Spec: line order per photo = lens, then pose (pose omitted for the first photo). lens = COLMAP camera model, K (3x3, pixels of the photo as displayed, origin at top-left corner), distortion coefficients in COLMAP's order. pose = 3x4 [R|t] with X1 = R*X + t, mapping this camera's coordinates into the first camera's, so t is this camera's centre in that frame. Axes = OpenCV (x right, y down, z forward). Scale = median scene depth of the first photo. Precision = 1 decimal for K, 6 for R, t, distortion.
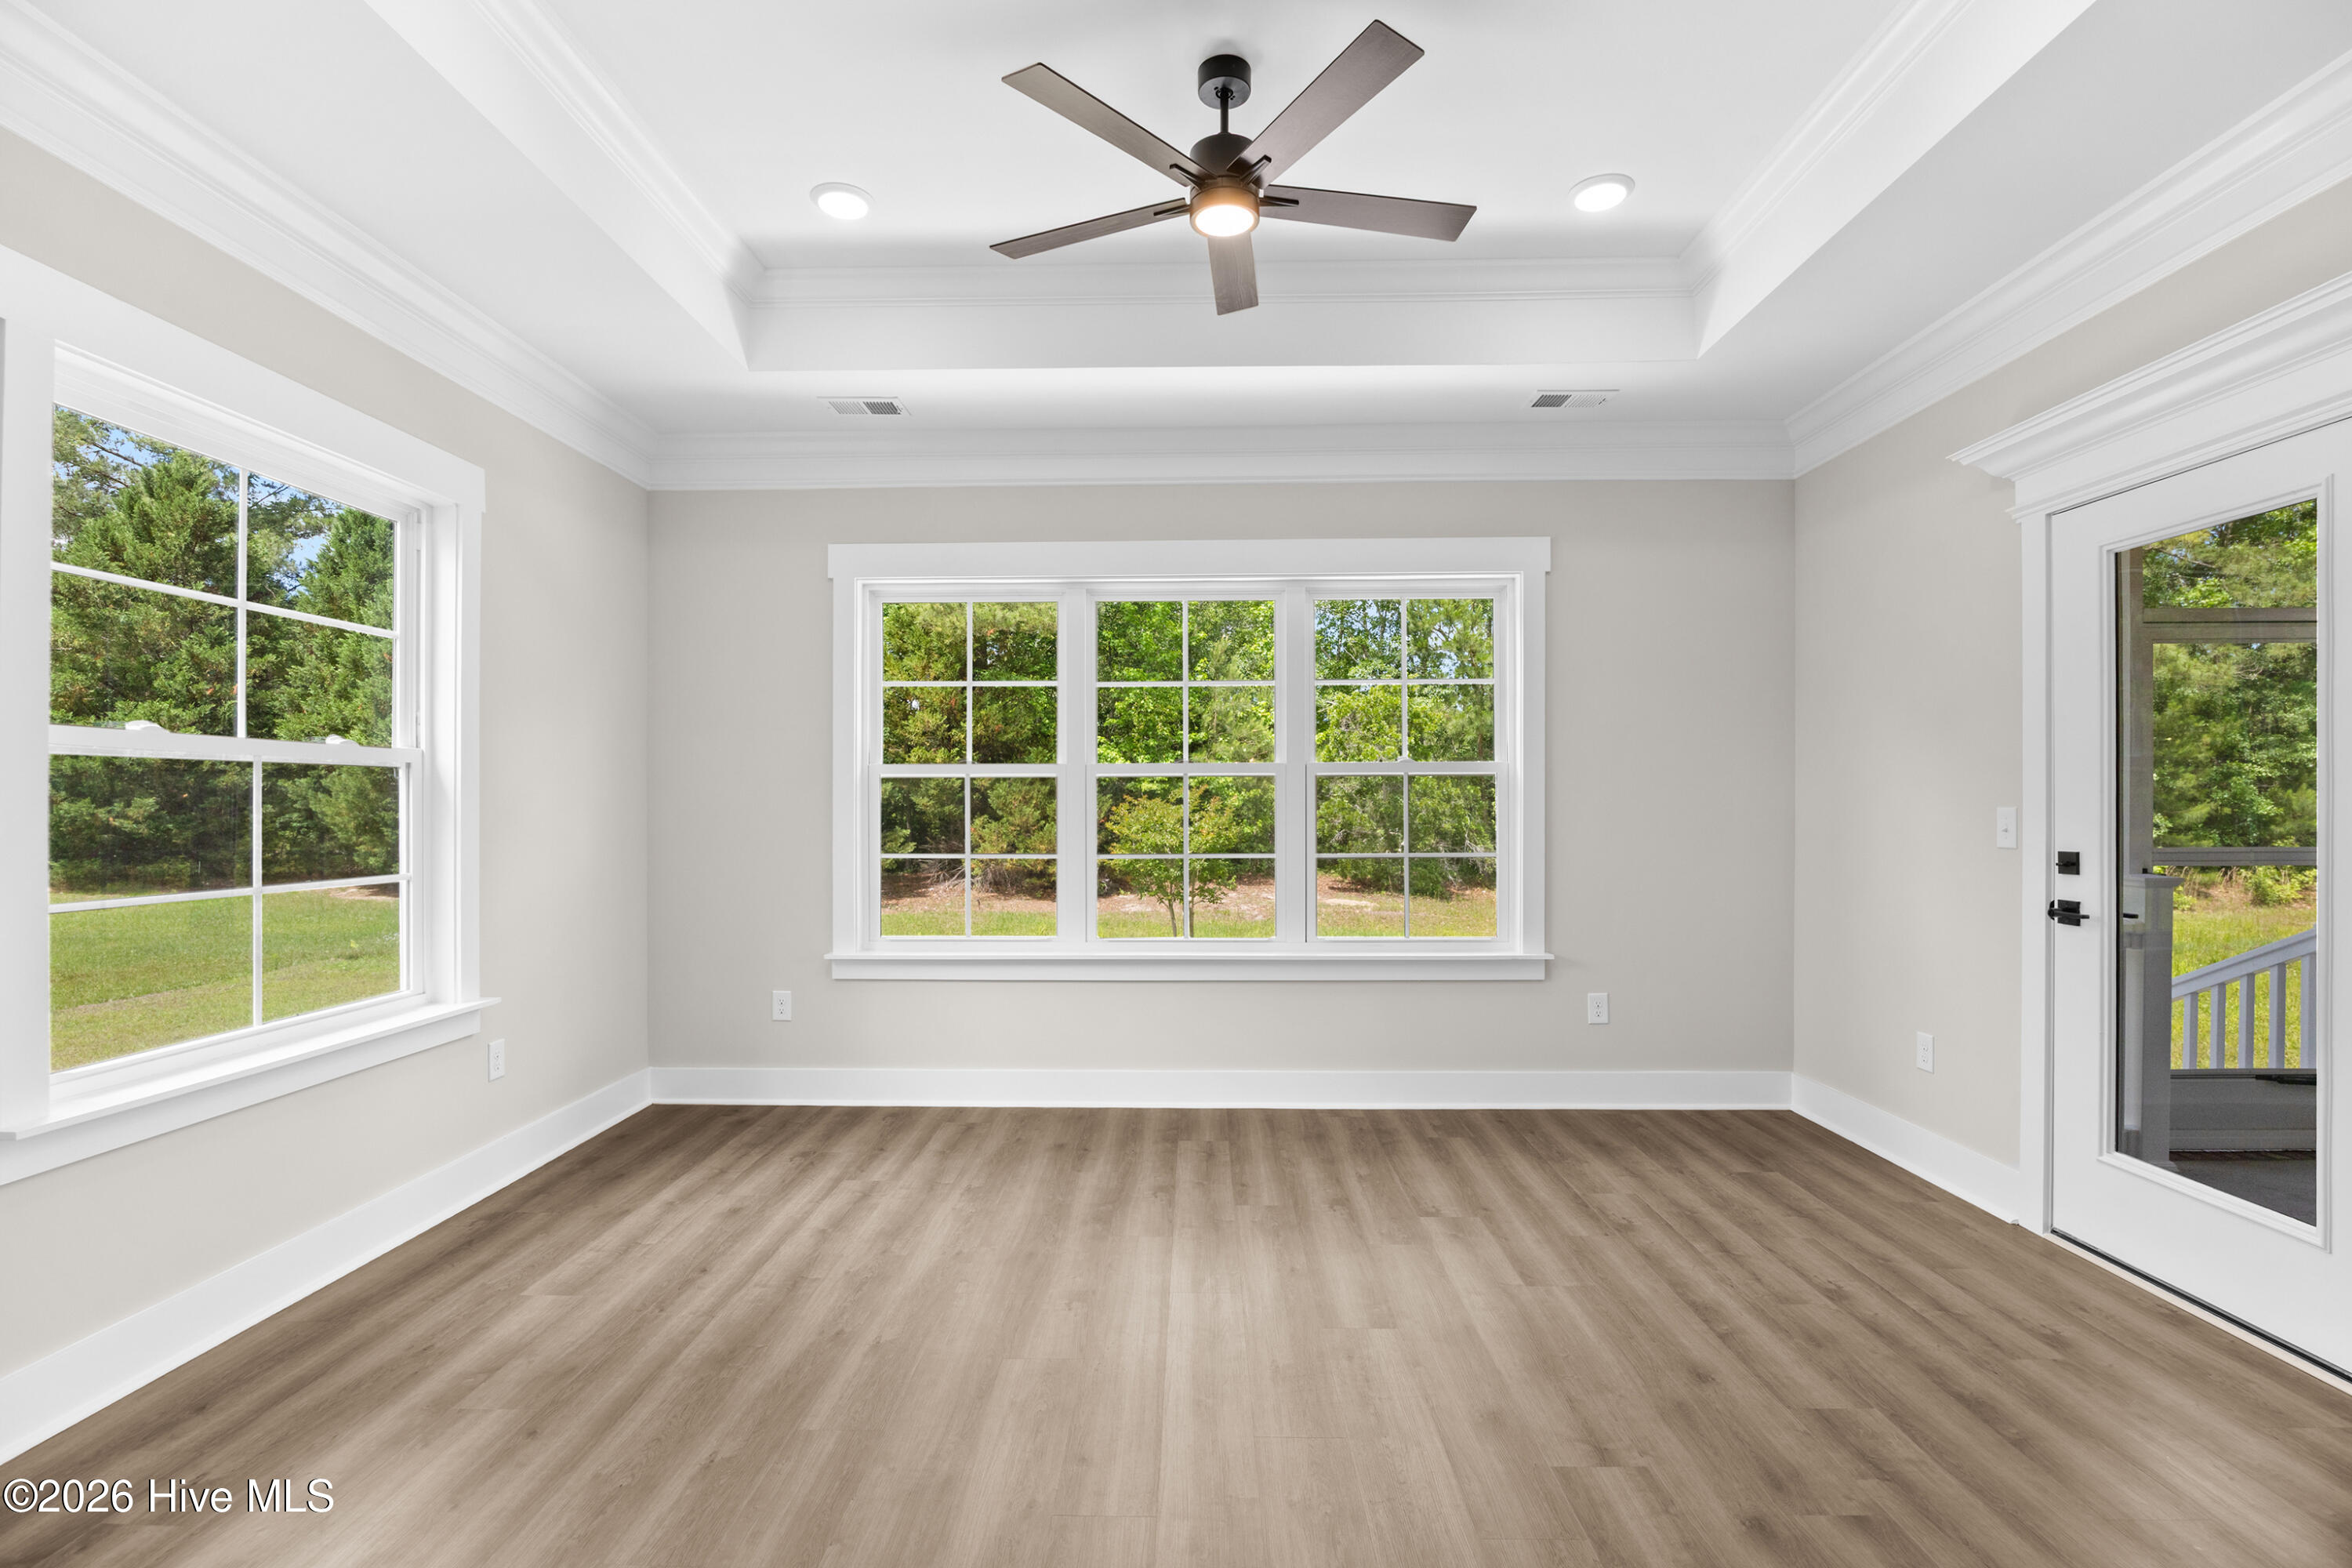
lens RADIAL K [[1067.3, 0, 1172.8], [0, 1067.3, 792.3], [0, 0, 1]] dist [-0.012910, 0.000780]
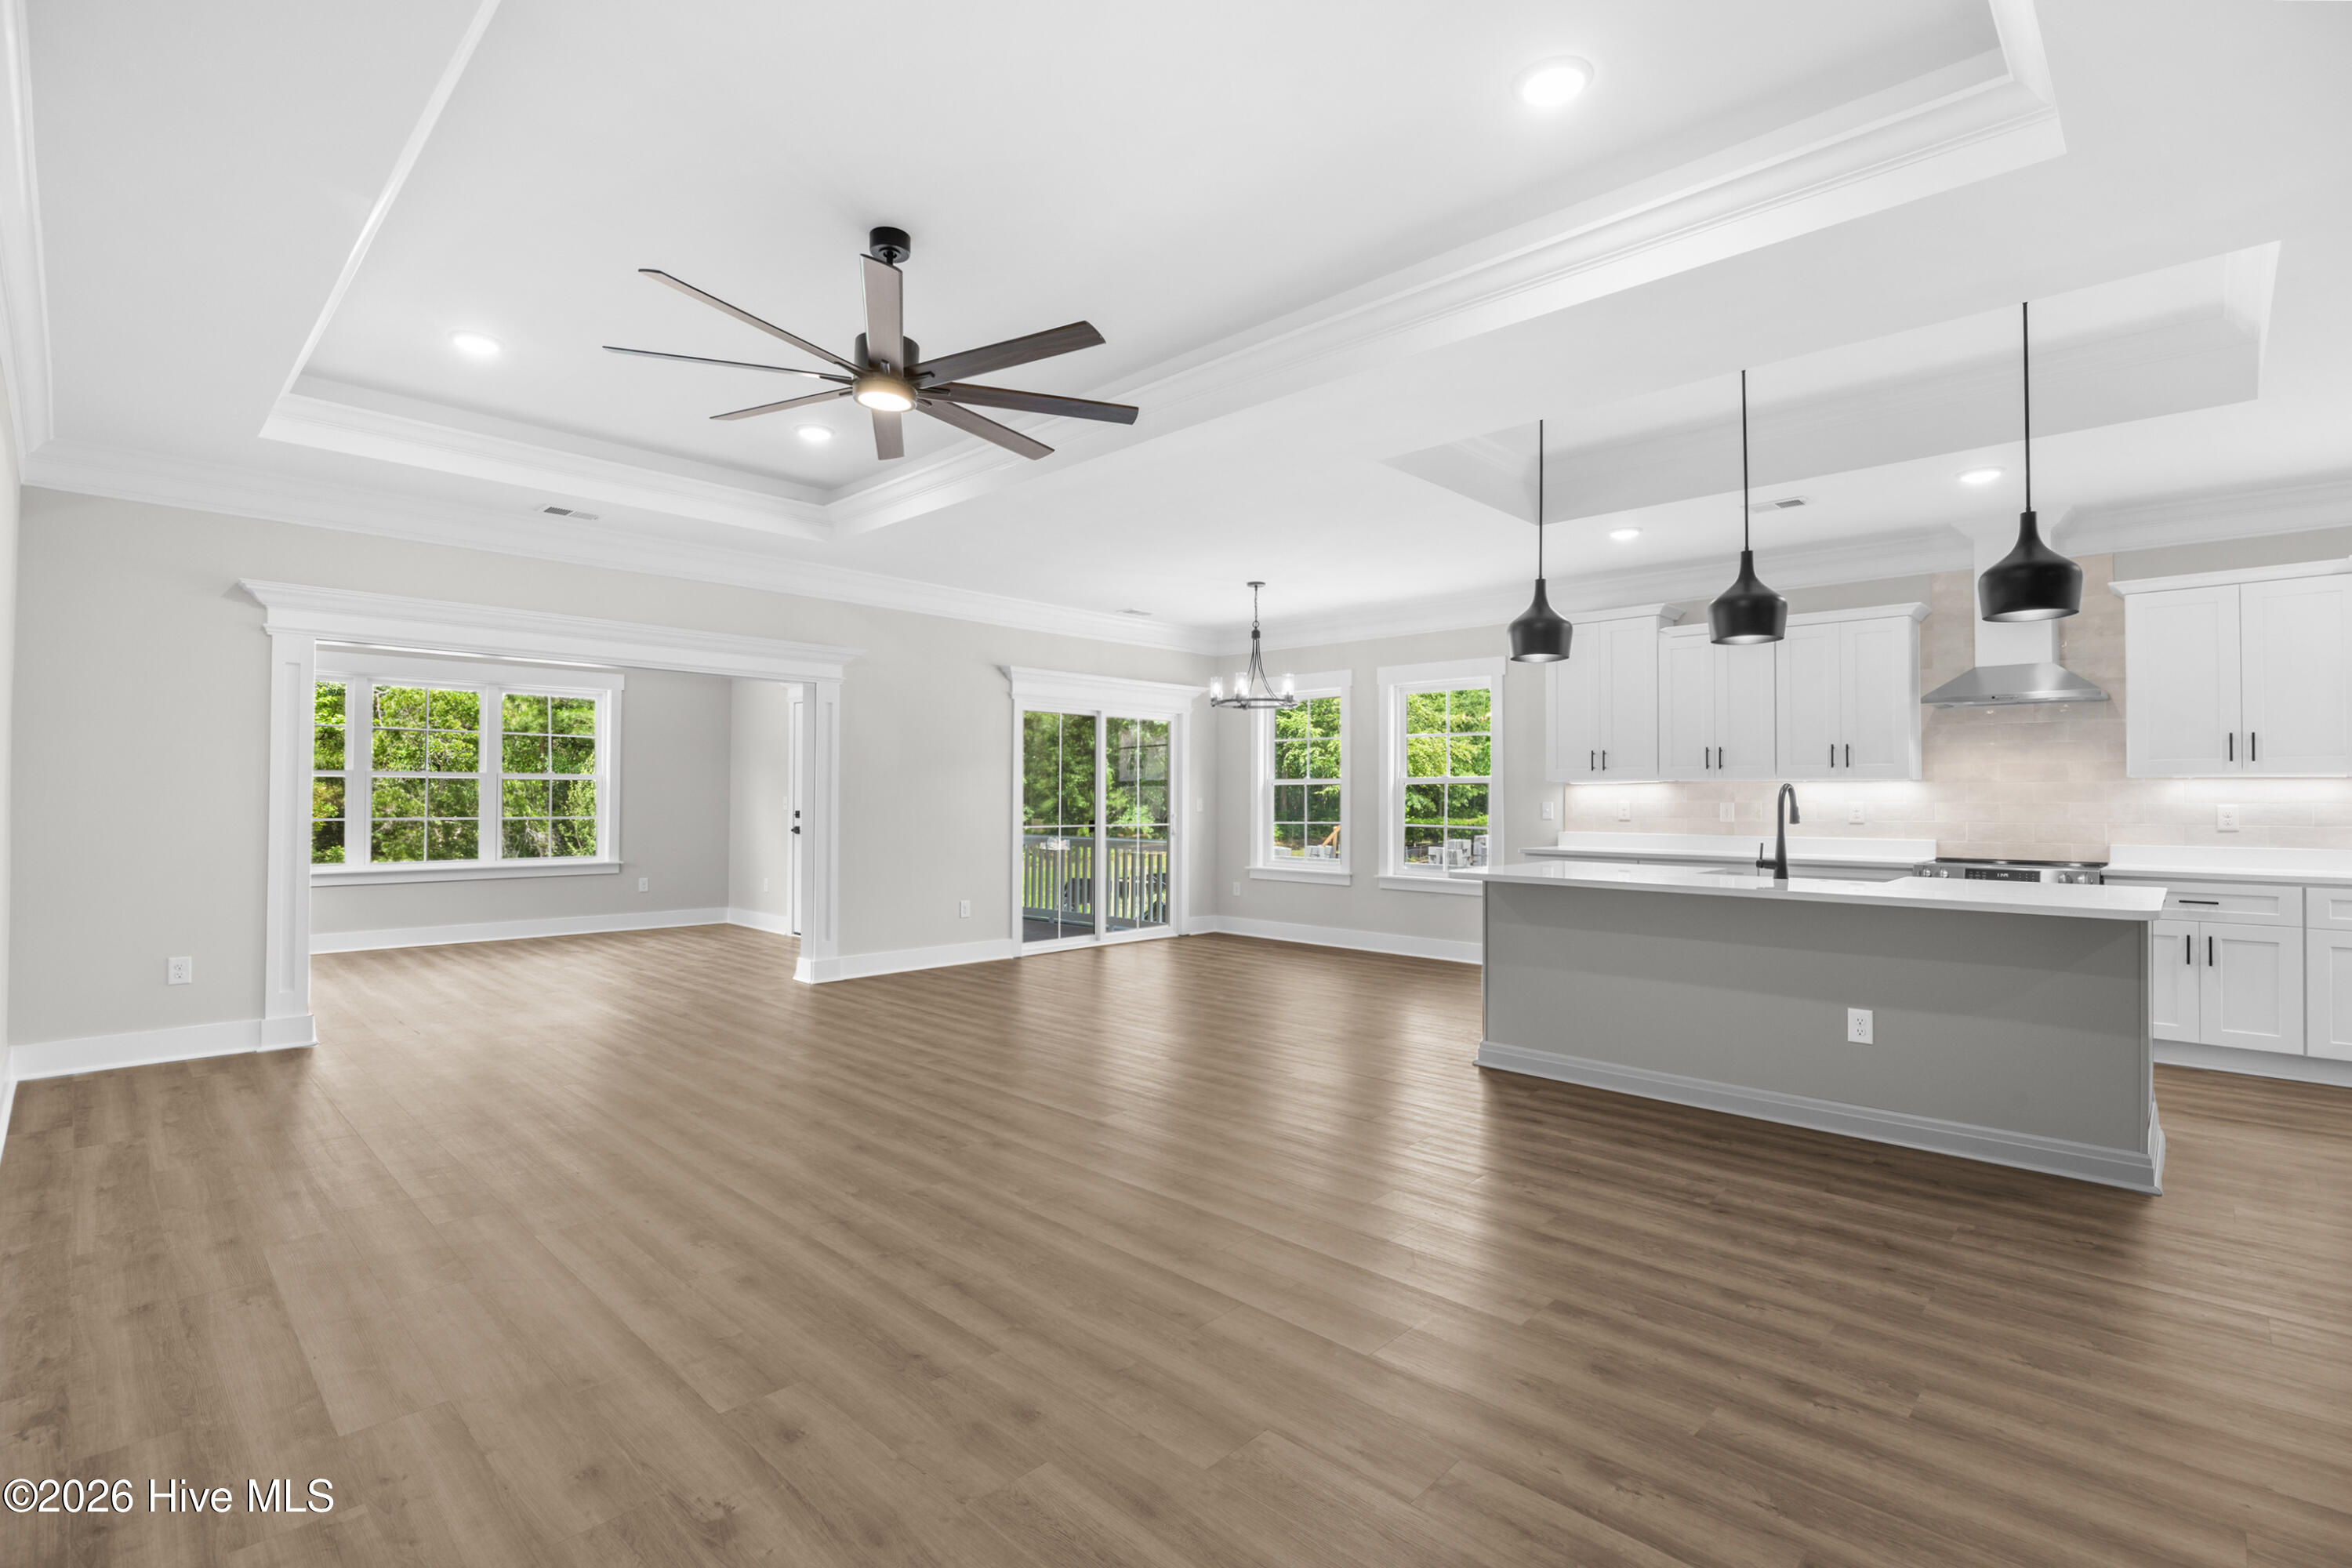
lens RADIAL K [[1067.3, 0, 1172.8], [0, 1067.3, 792.3], [0, 0, 1]] dist [-0.012910, 0.000780]
pose [[0.680050, 0.011240, 0.733080, -0.681649], [-0.016148, 0.999870, -0.000351, -0.015882], [-0.732988, -0.011599, 0.680142, -1.854963]]
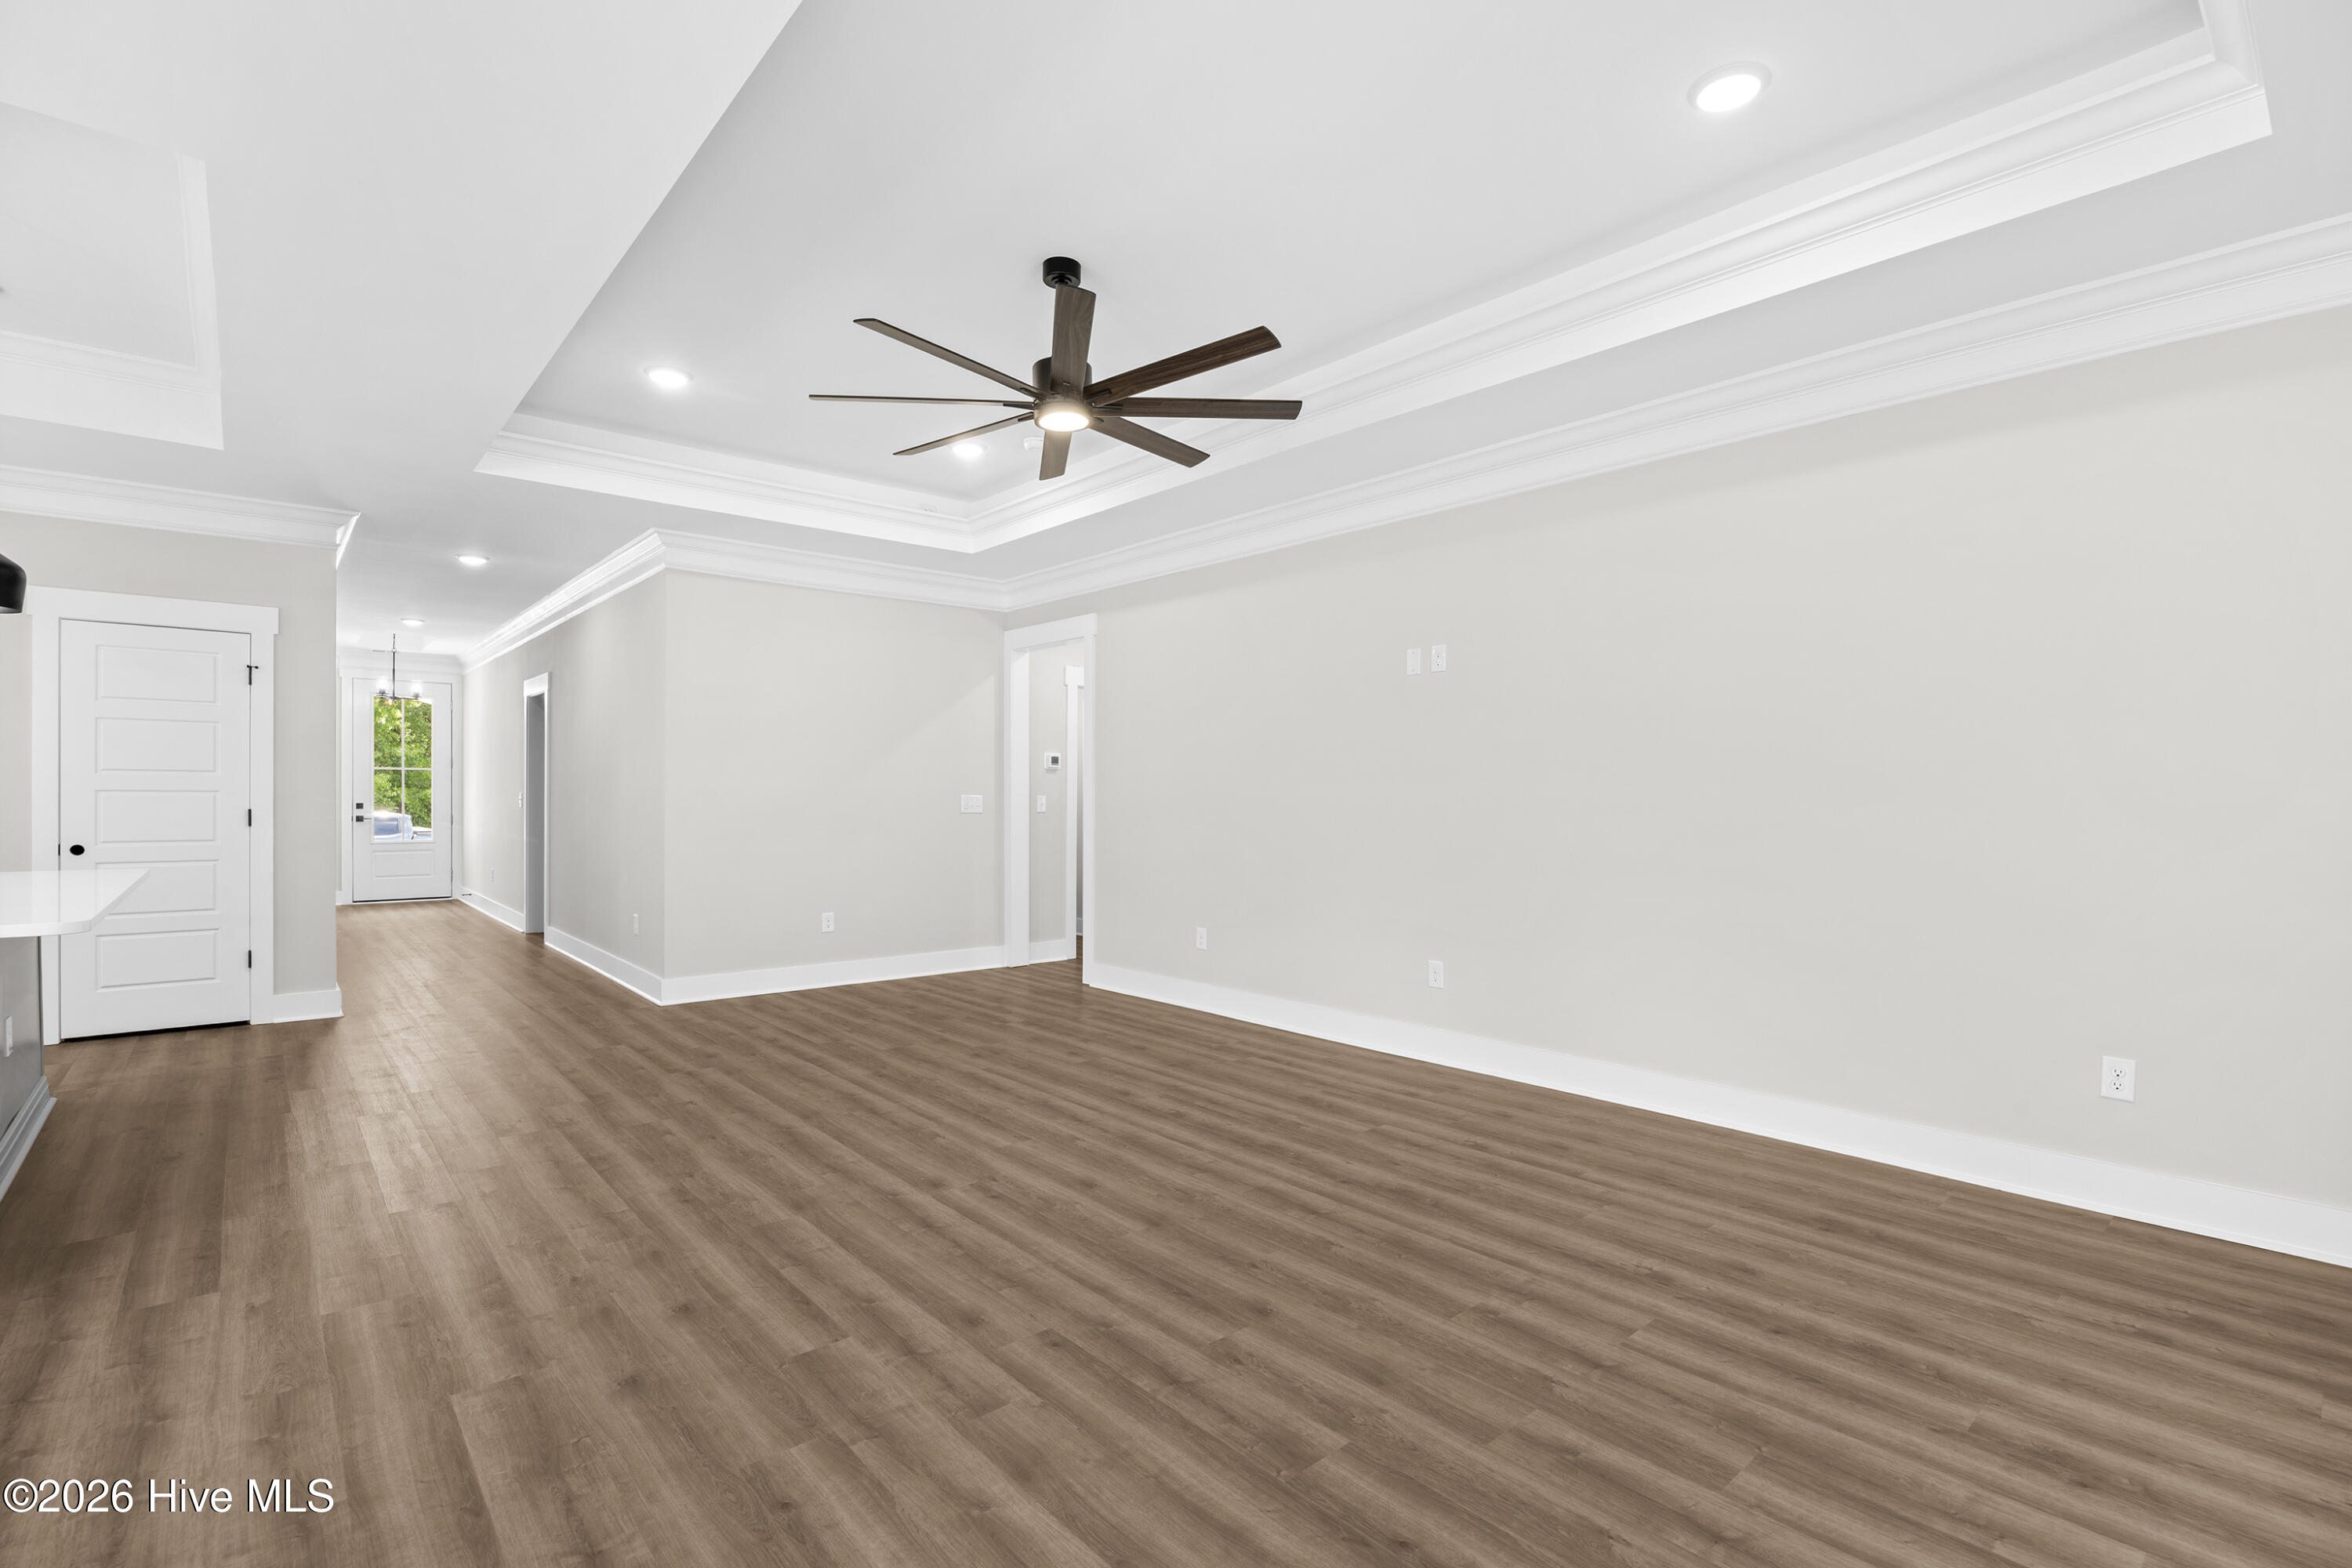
lens RADIAL K [[1083.4, 0, 1179.4], [0, 1083.4, 790.2], [0, 0, 1]] dist [-0.015632, 0.000138]
pose [[-0.740185, -0.003146, -0.672396, 0.601490], [0.005451, 0.999928, -0.010679, 0.001731], [0.672381, -0.011569, -0.740114, 0.048288]]
